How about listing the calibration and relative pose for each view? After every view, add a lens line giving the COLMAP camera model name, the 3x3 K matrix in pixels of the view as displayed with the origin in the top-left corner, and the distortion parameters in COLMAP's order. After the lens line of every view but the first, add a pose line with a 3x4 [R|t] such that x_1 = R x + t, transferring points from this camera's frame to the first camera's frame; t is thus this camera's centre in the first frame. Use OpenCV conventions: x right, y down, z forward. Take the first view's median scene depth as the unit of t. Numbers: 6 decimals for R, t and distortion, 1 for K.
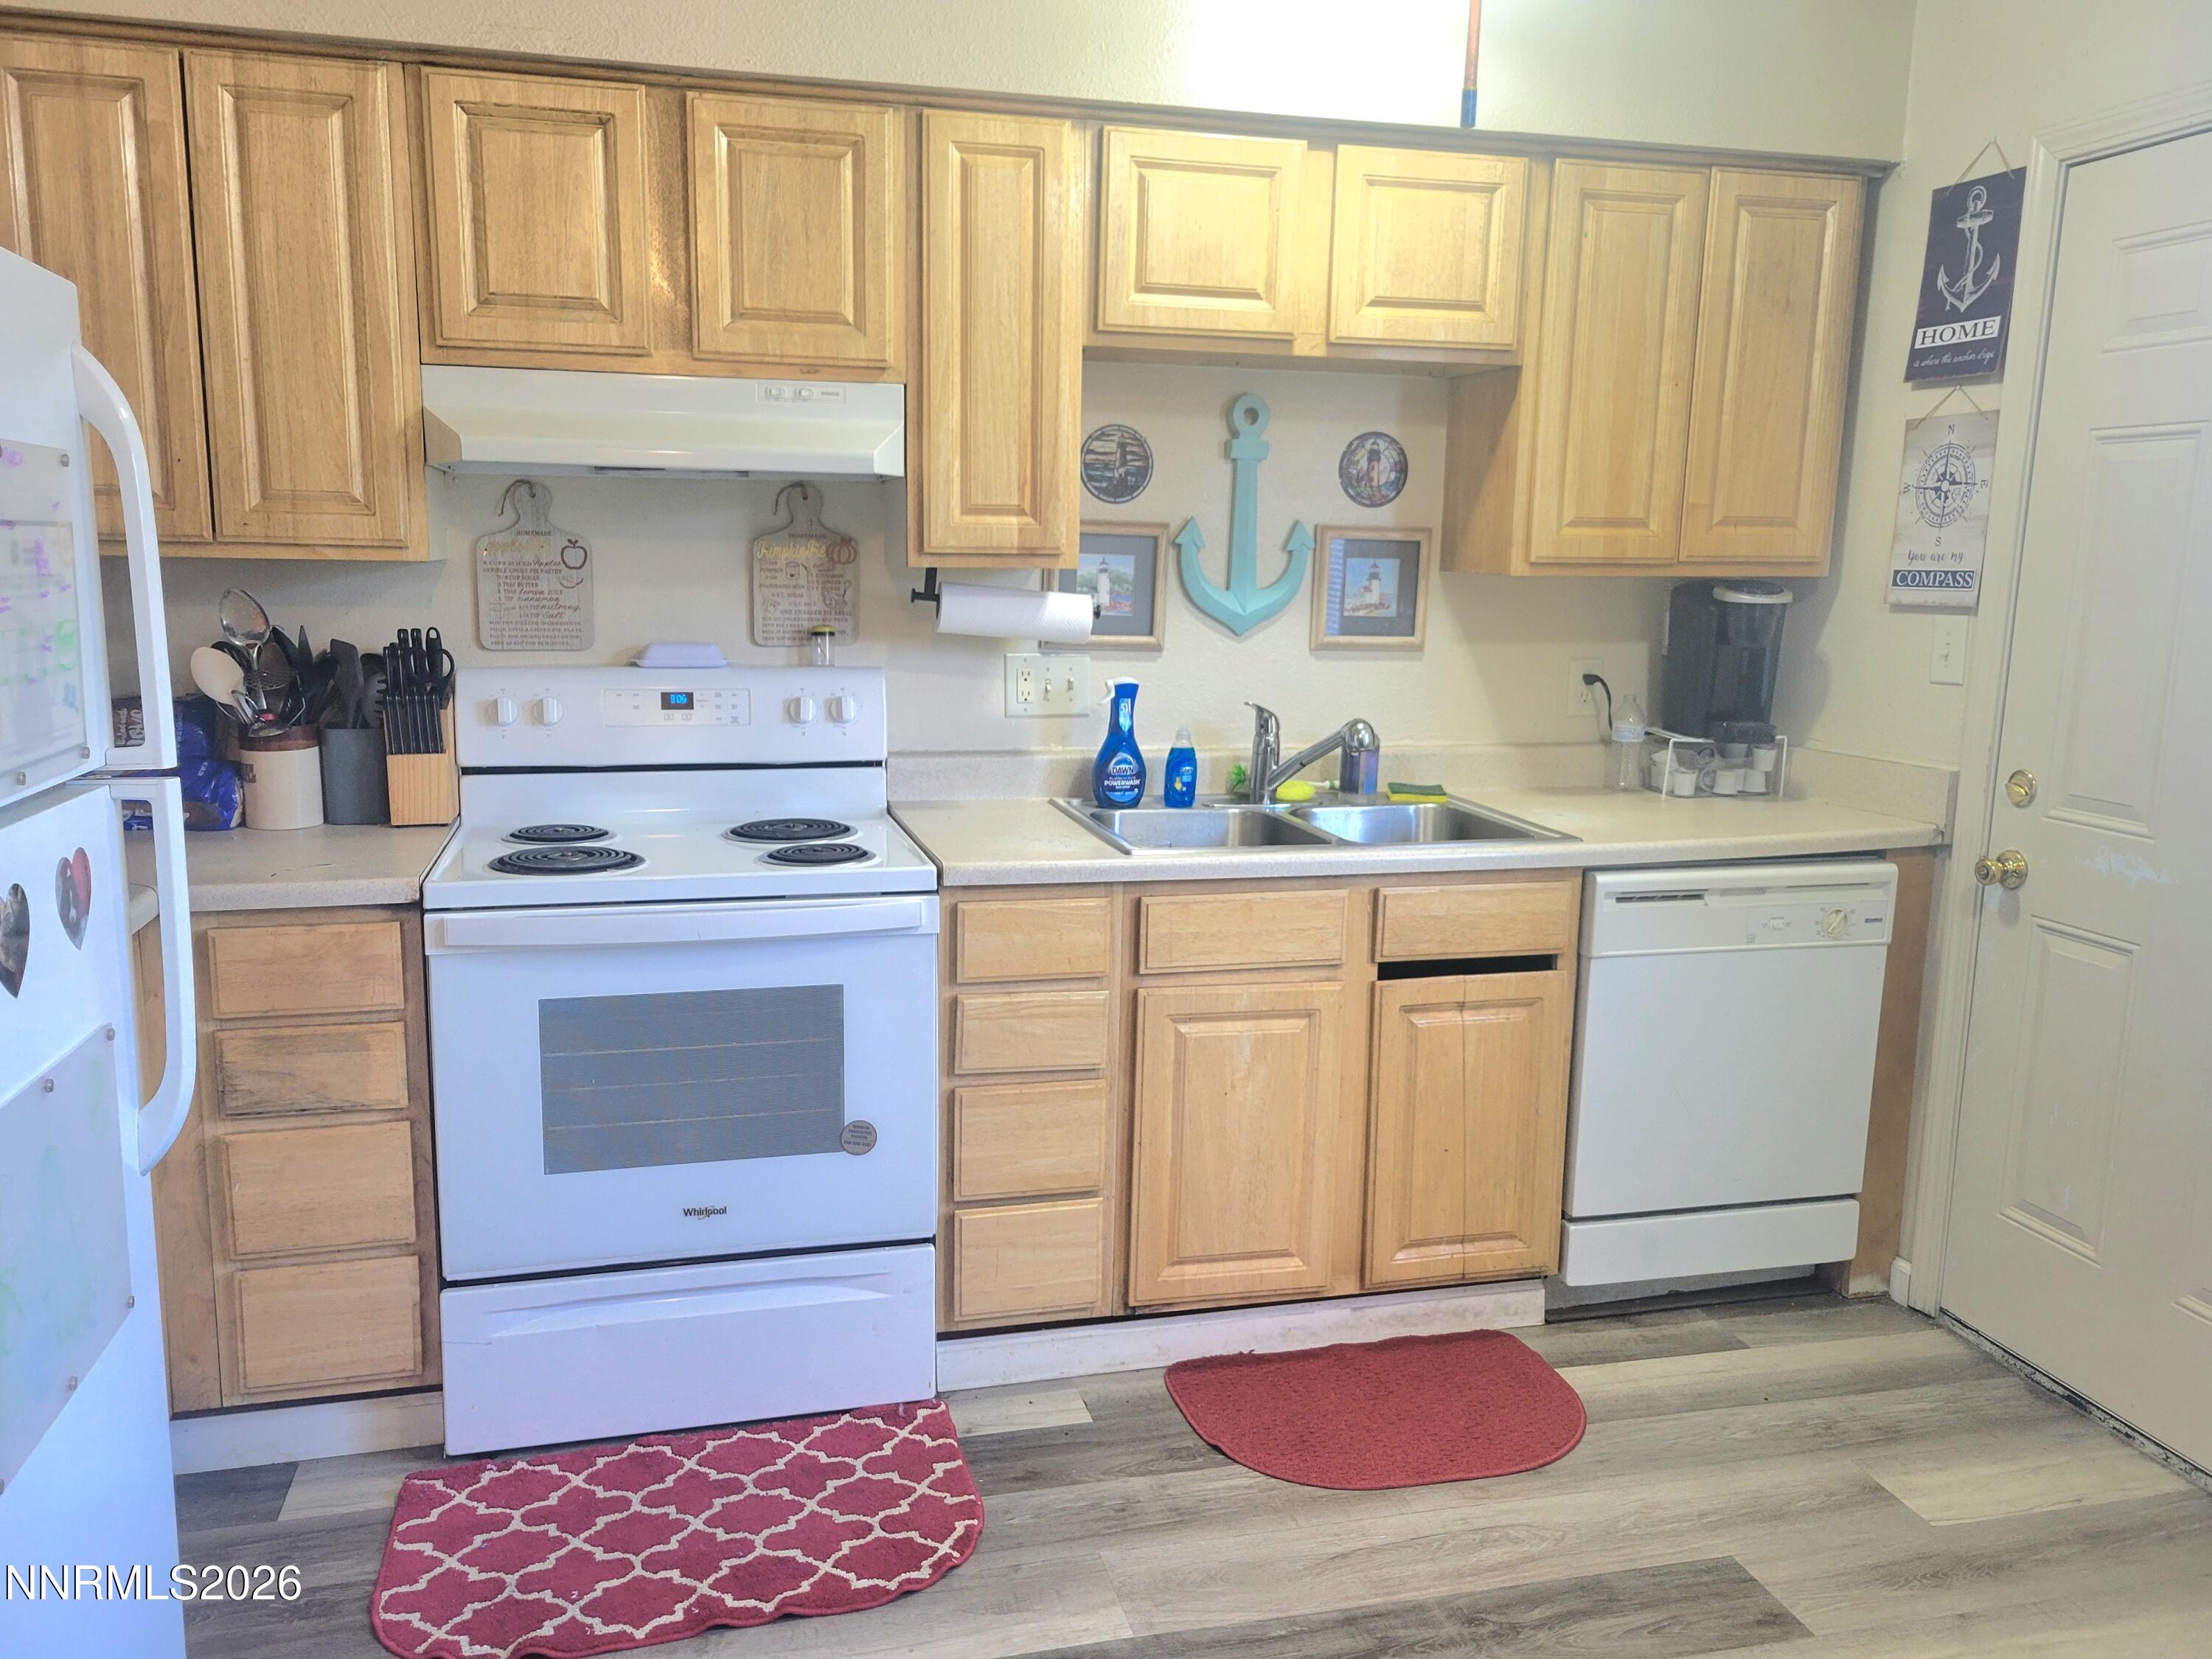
lens RADIAL K [[1694.0, 0, 1057.8], [0, 1694.0, 808.2], [0, 0, 1]] dist [0.050383, -0.034734]
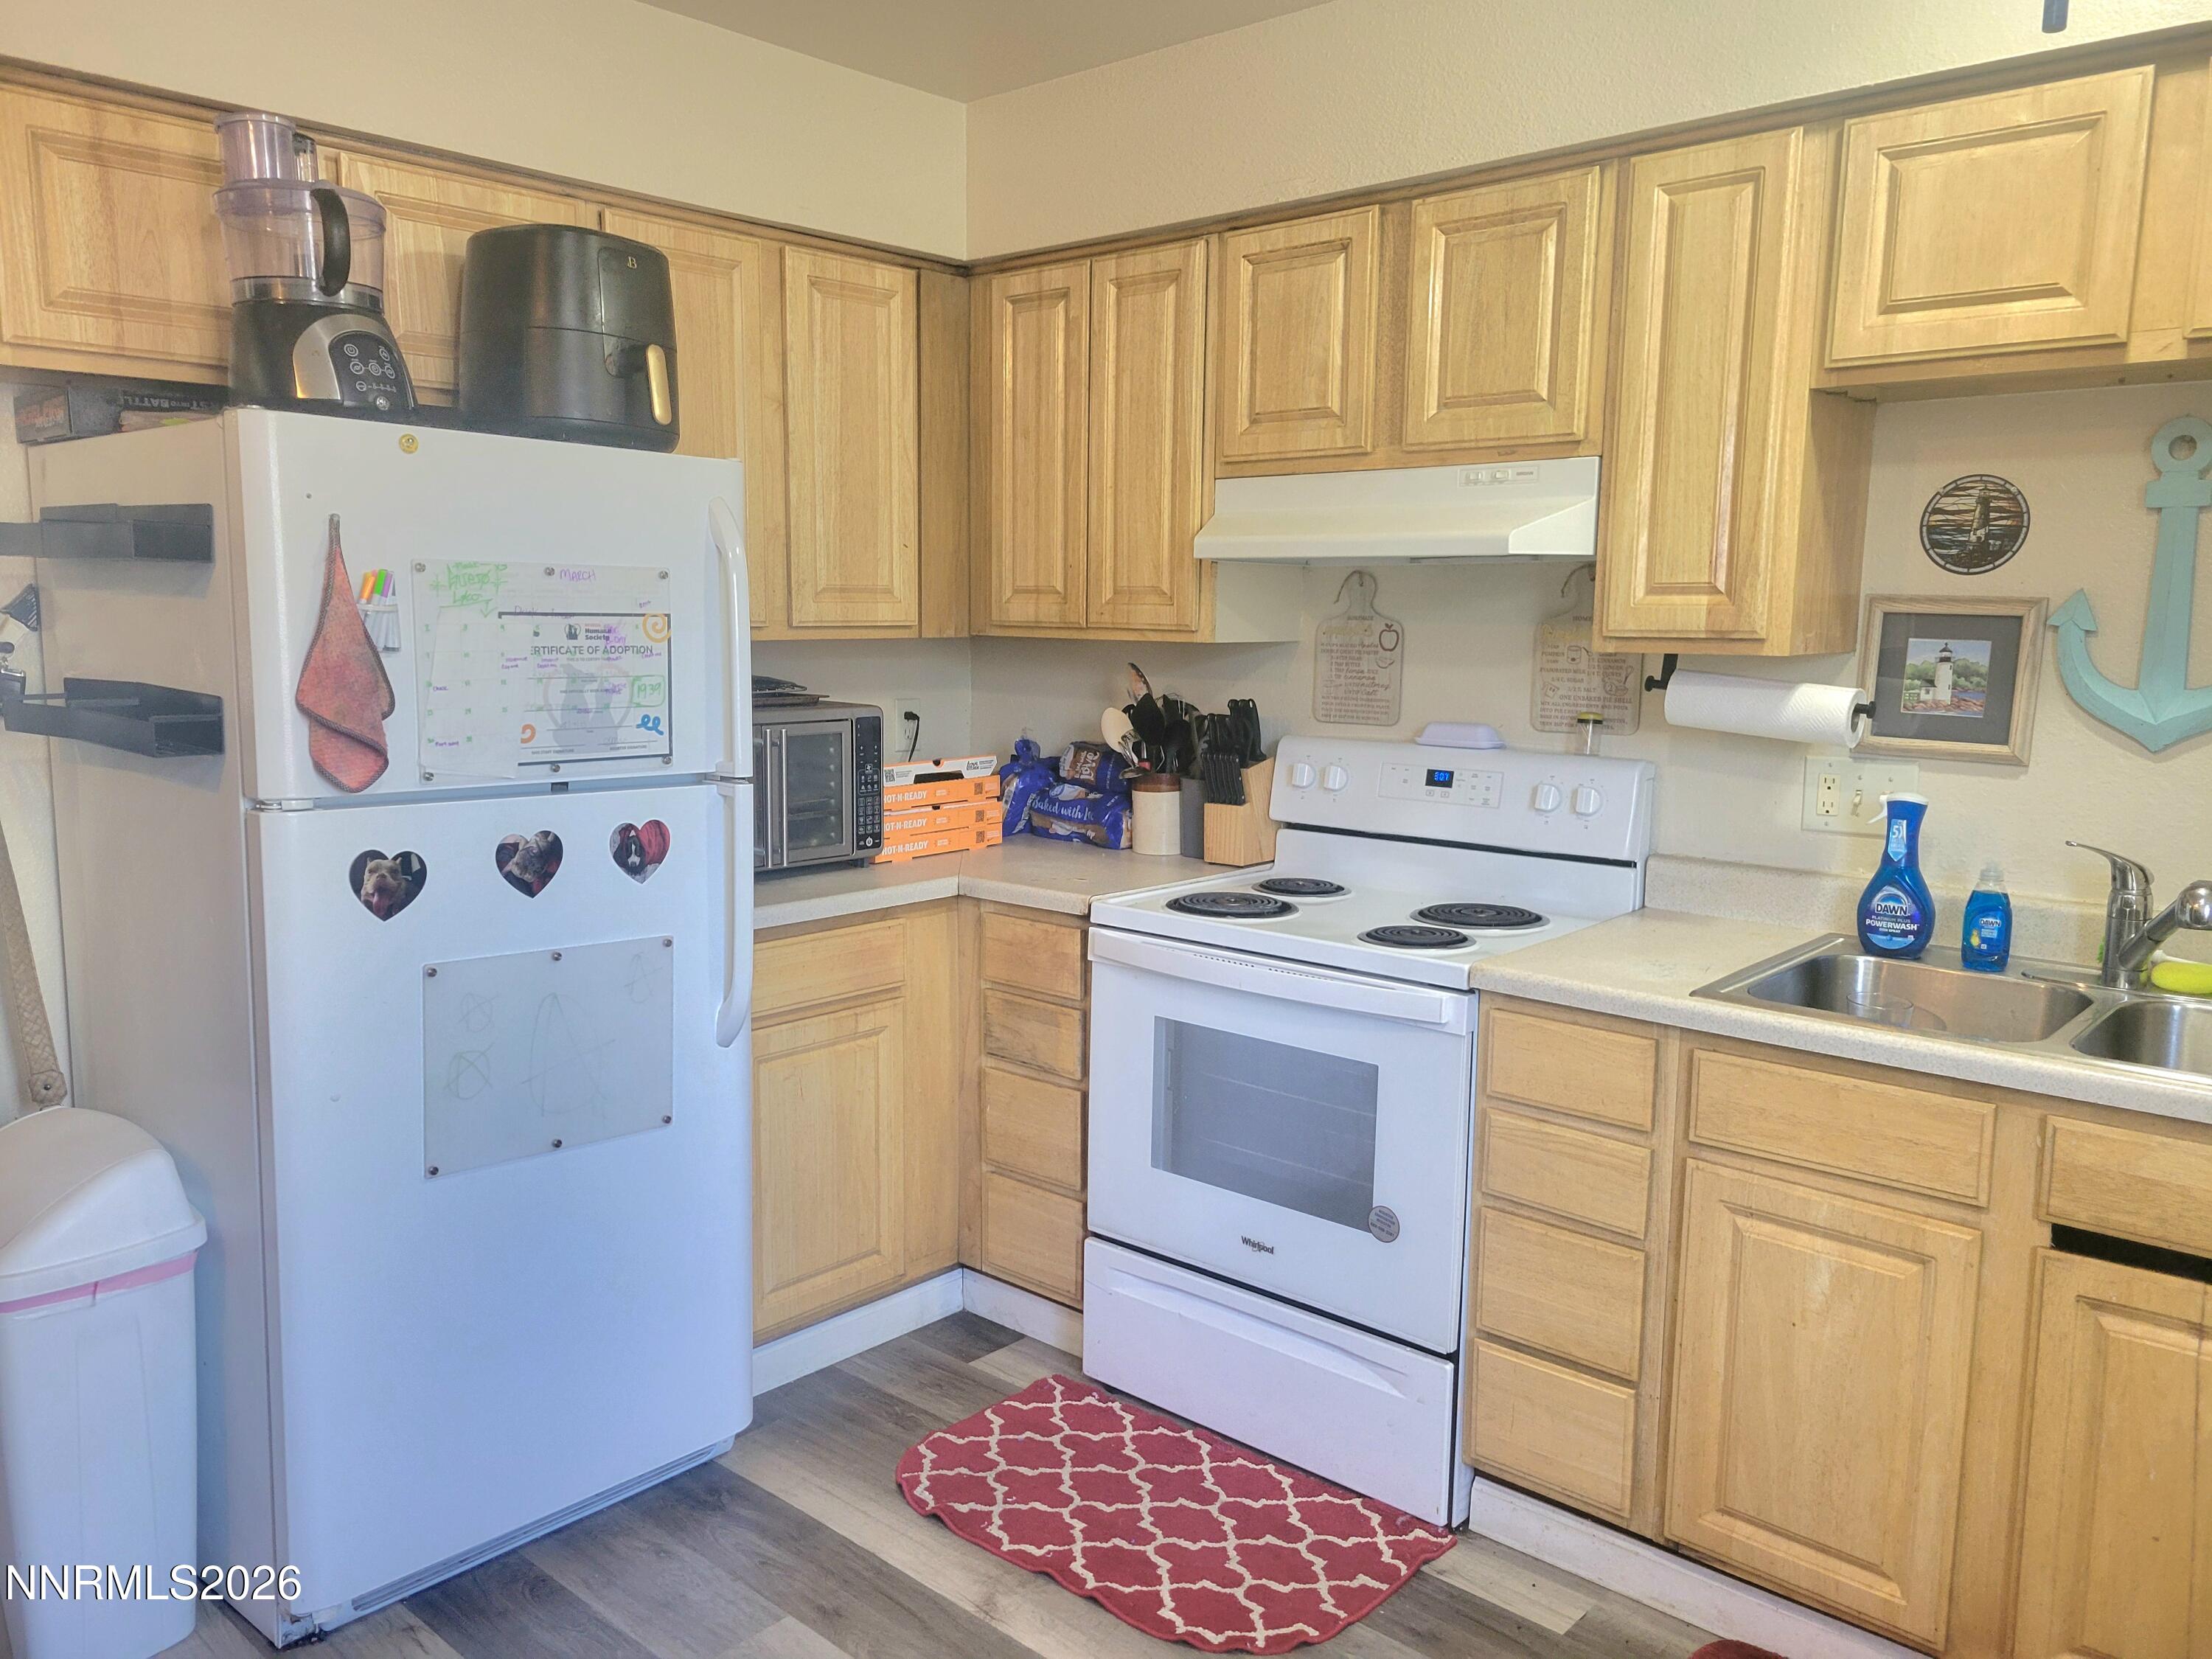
lens RADIAL K [[1667.6, 0, 1106.0], [0, 1667.6, 829.5], [0, 0, 1]] dist [0.044502, -0.028081]
pose [[0.553058, 0.100577, -0.827050, 0.543295], [-0.129904, 0.990956, 0.033641, -0.042949], [0.822953, 0.088832, 0.561121, 0.282639]]
